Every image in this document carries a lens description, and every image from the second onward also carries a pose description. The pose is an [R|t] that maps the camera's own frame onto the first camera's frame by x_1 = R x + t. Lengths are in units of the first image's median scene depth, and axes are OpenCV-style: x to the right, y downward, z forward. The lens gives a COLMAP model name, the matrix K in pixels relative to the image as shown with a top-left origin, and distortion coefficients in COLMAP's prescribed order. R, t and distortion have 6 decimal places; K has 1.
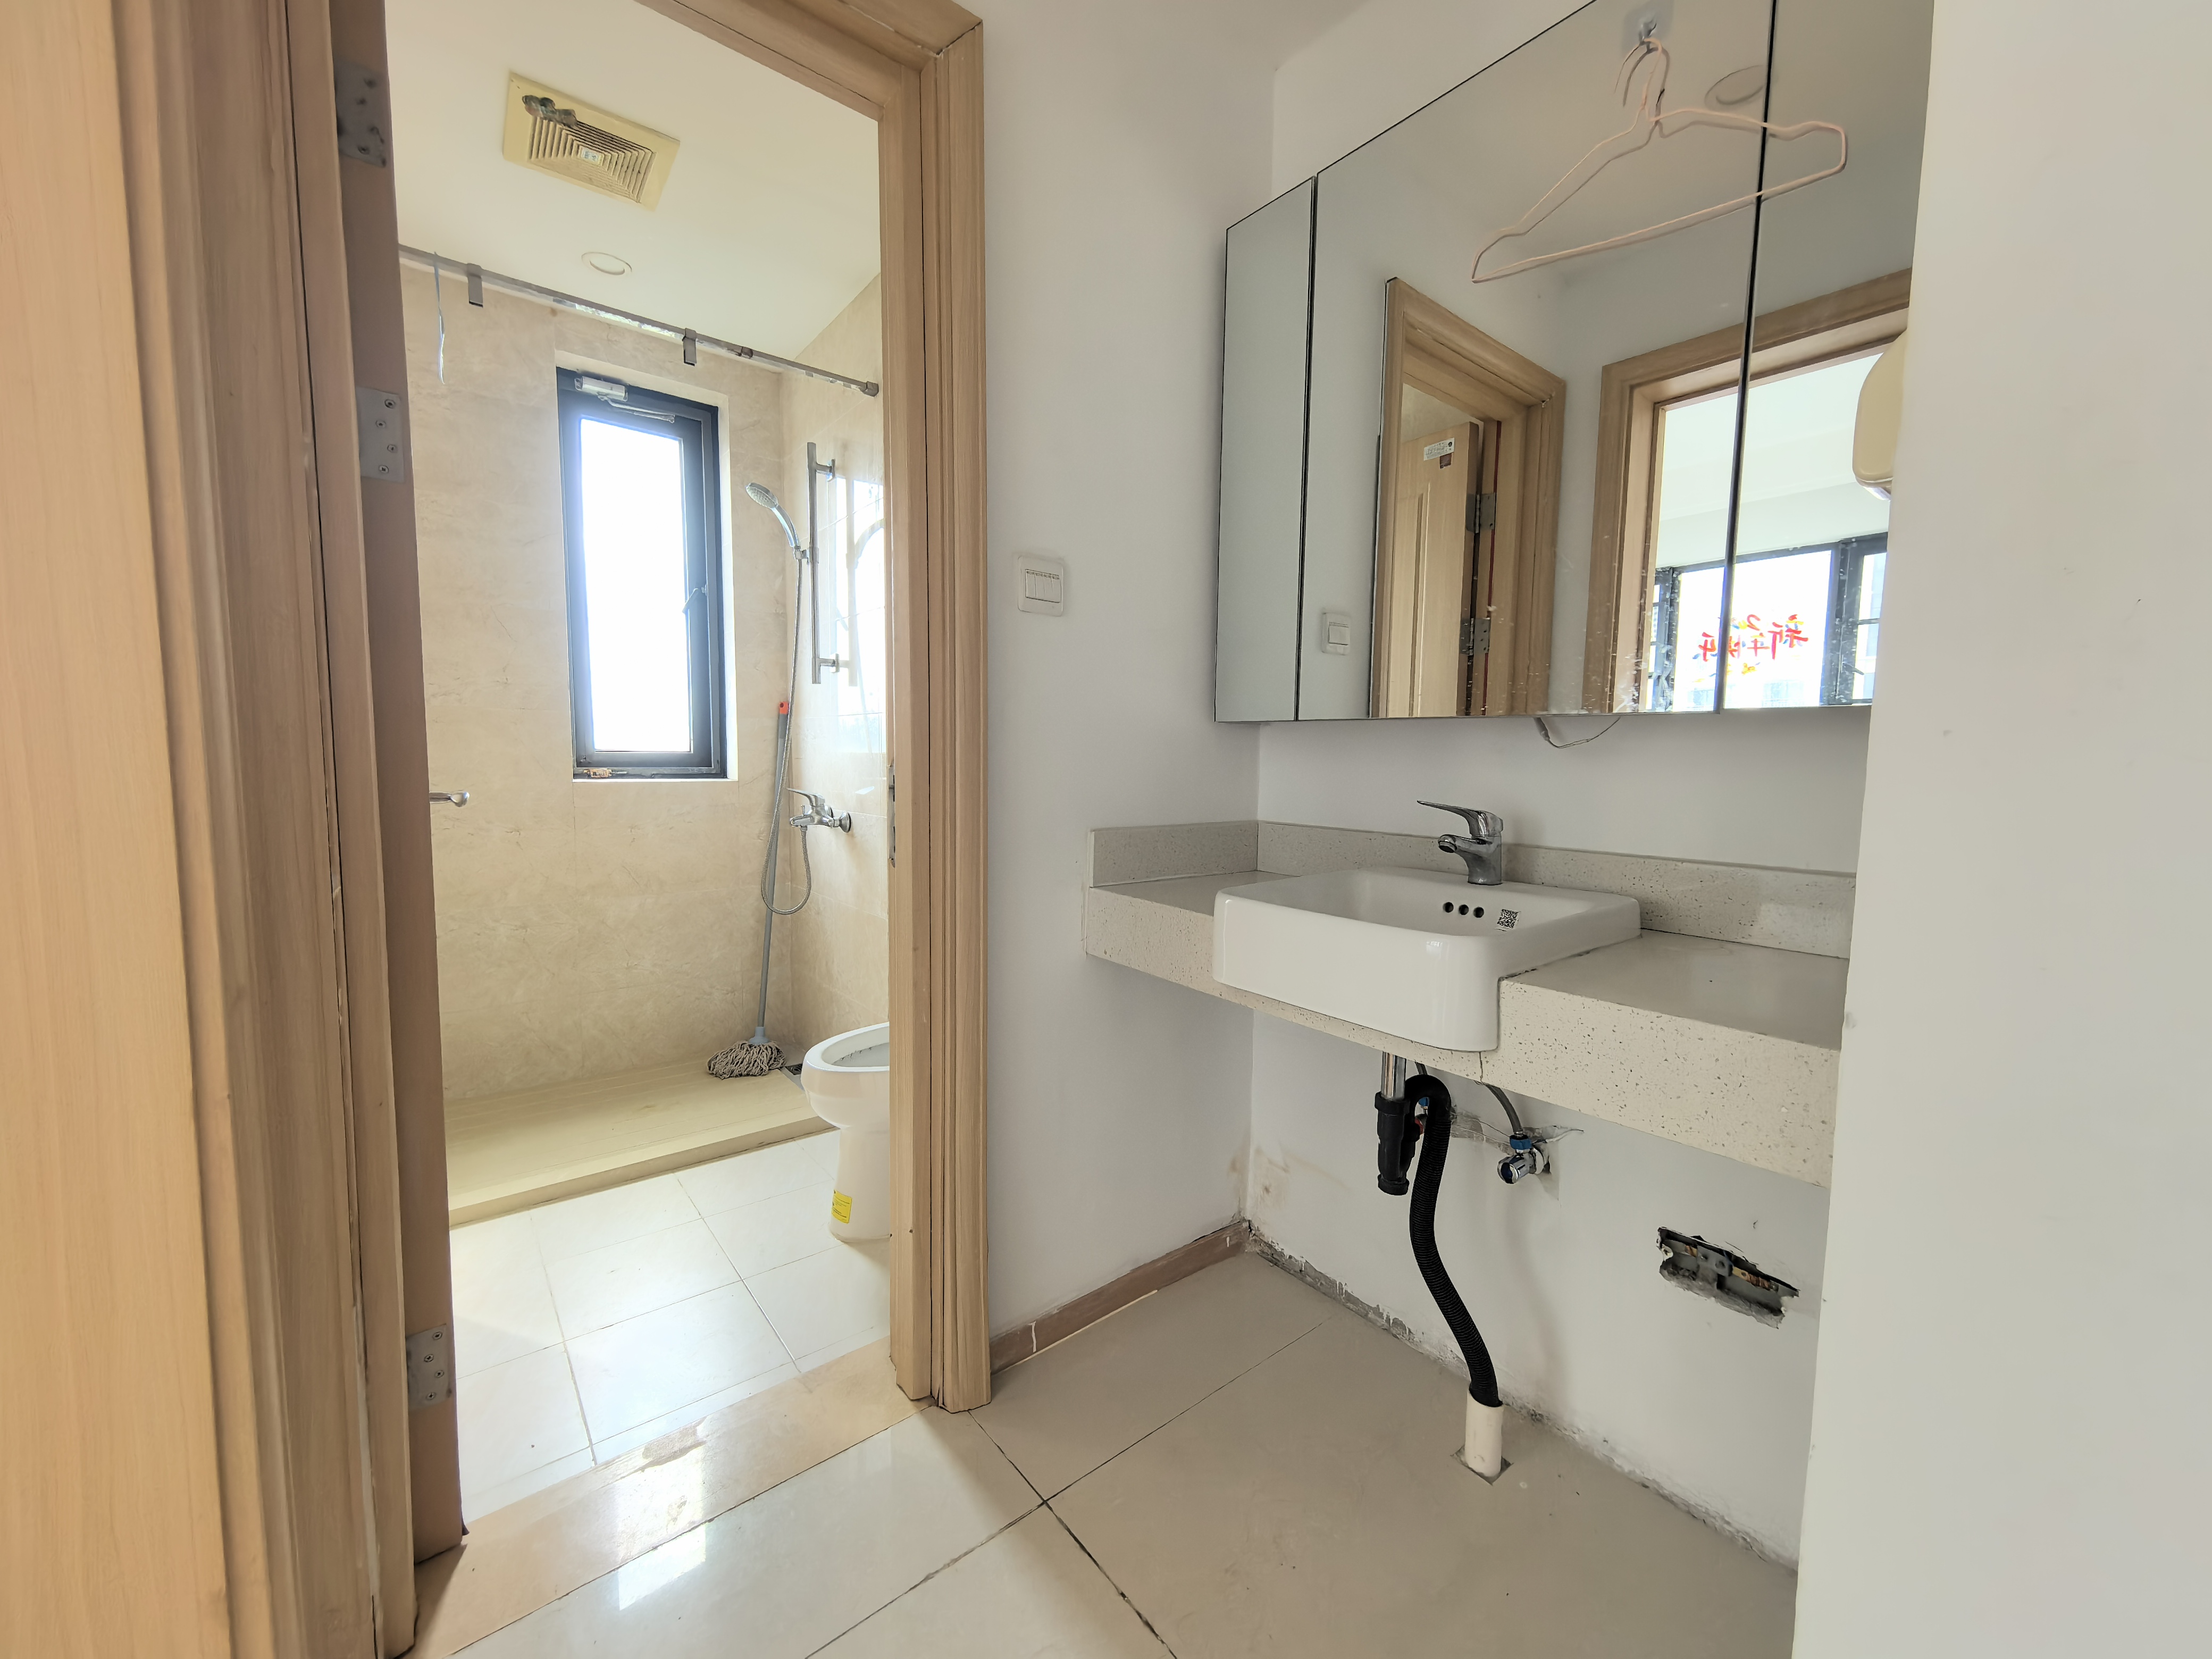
lens RADIAL K [[865.0, 0, 1118.9], [0, 865.0, 829.5], [0, 0, 1]] dist [0.007221, -0.000224]
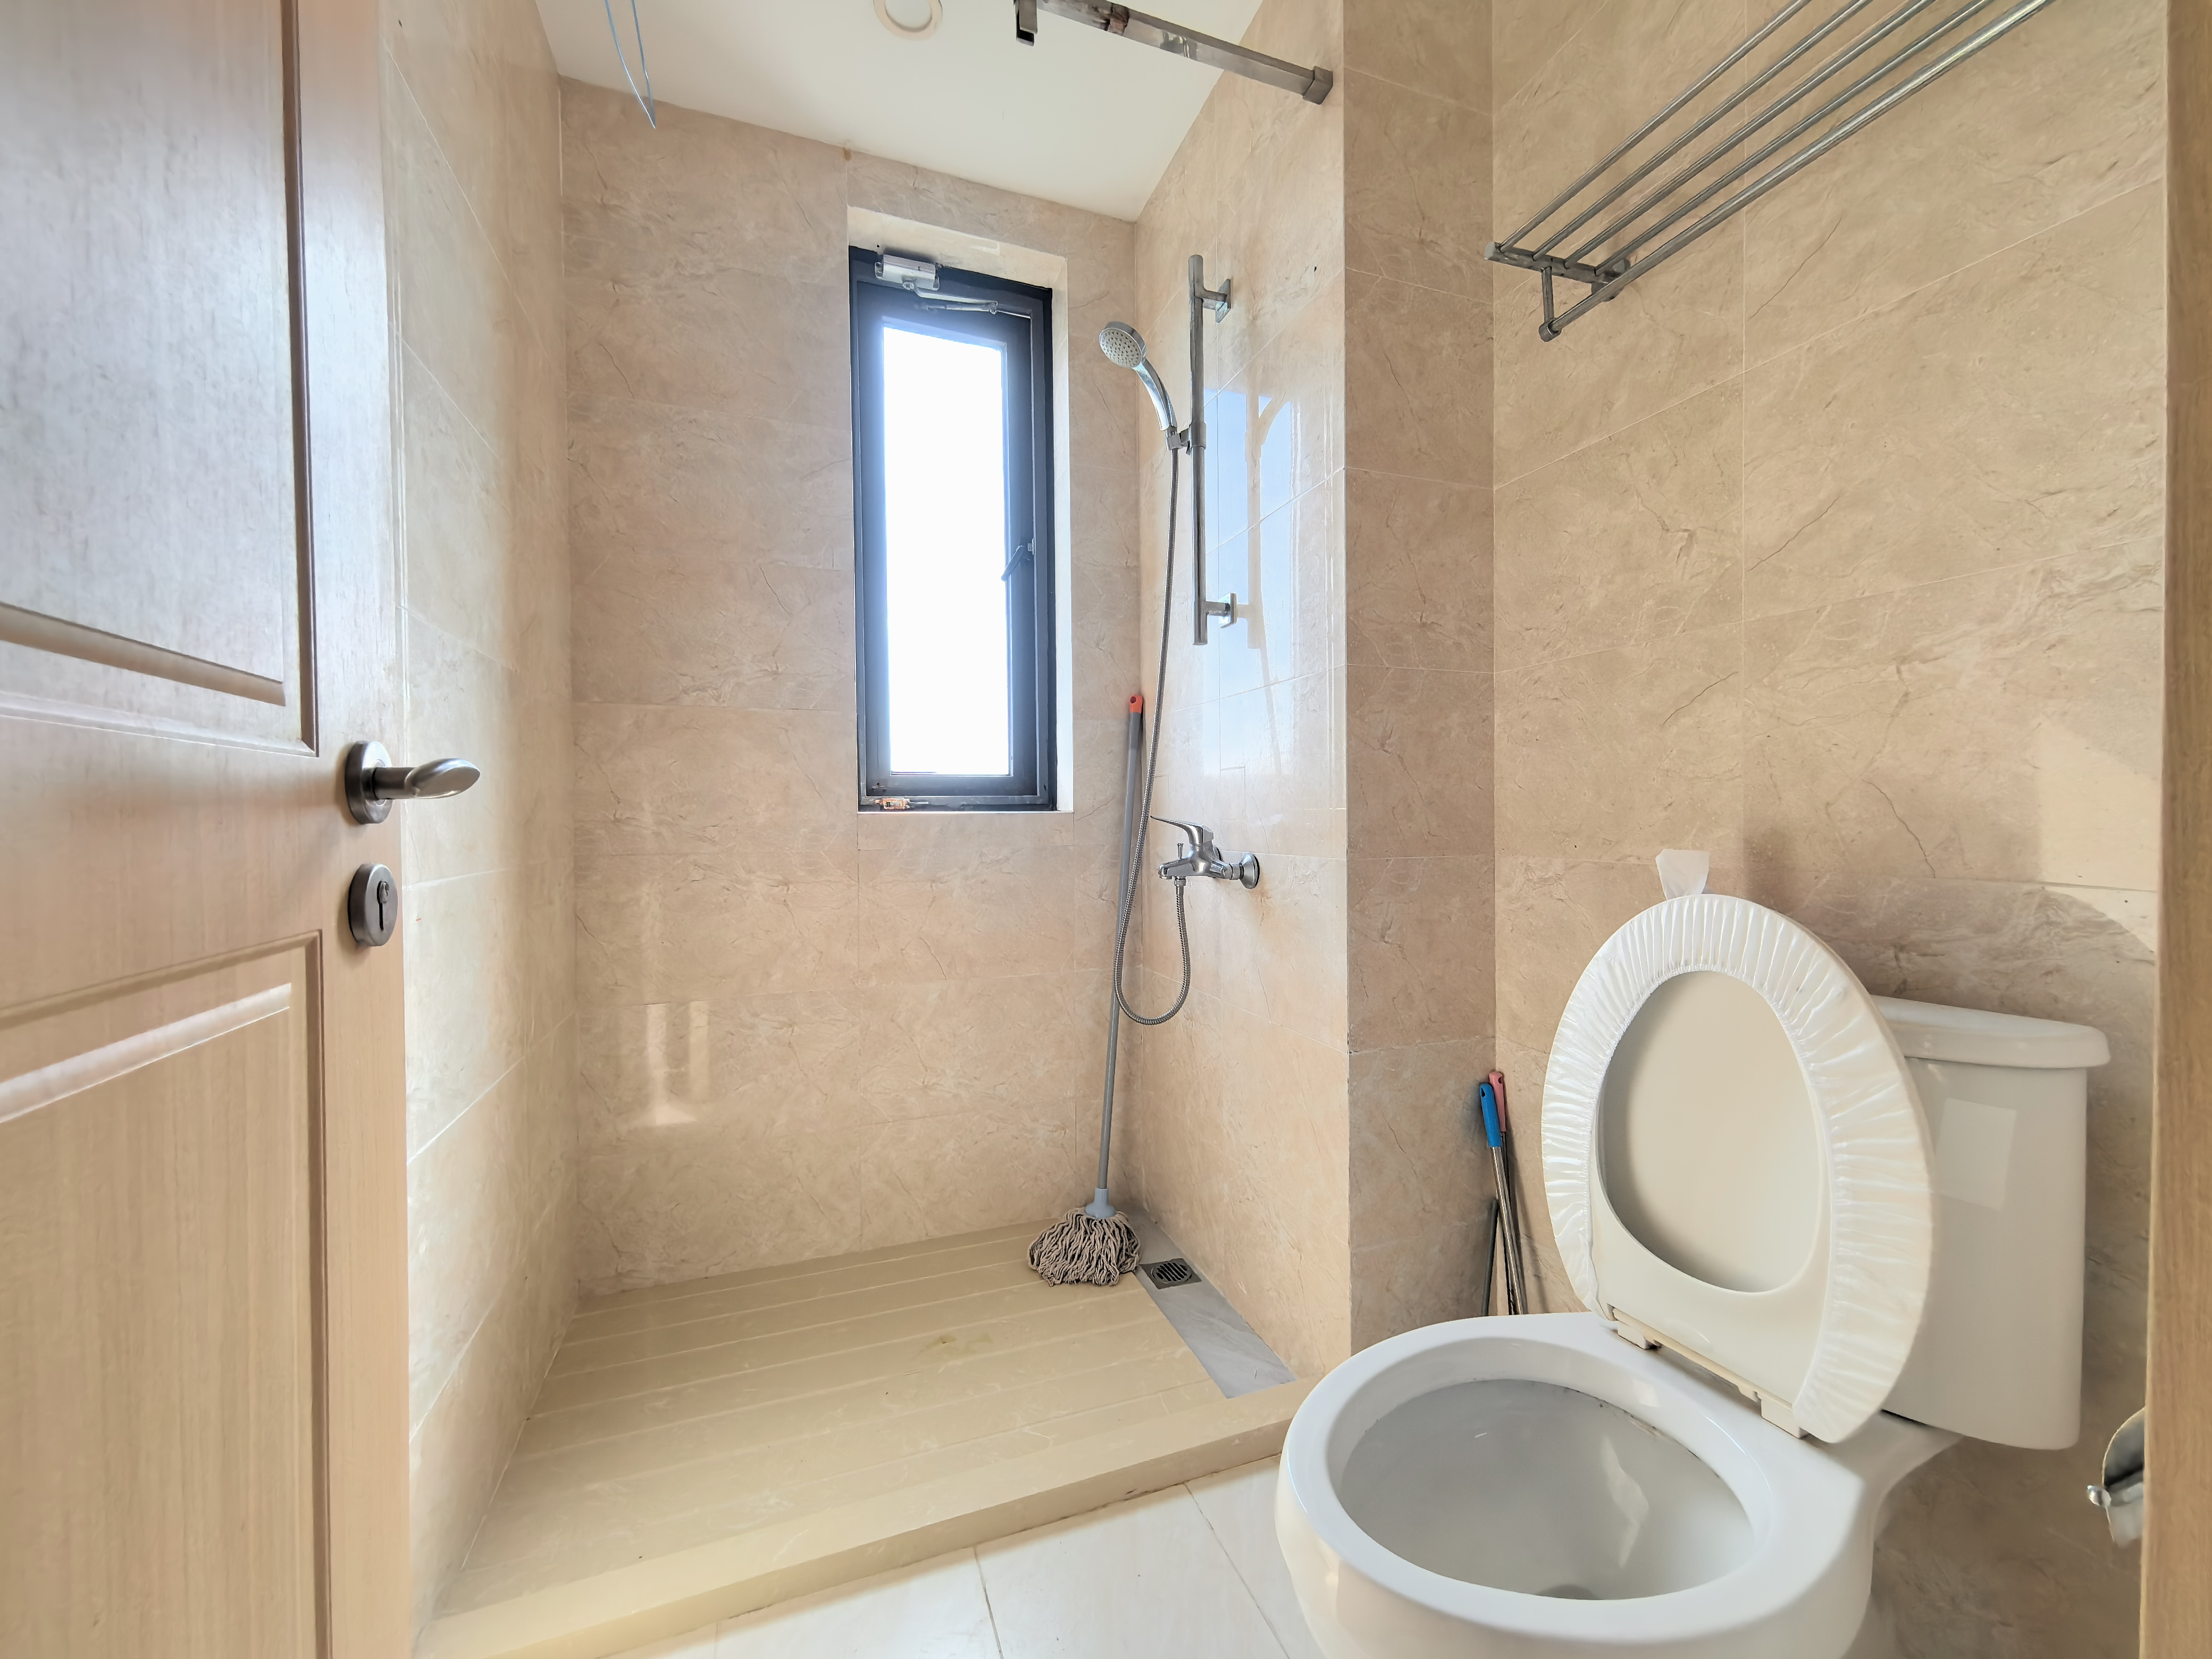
lens RADIAL K [[865.0, 0, 1118.9], [0, 865.0, 829.5], [0, 0, 1]] dist [0.007221, -0.000224]
pose [[0.947657, -0.017966, -0.318784, -0.204457], [-0.004338, 0.997599, -0.069118, 0.004023], [0.319260, 0.066883, 0.945304, 0.400267]]
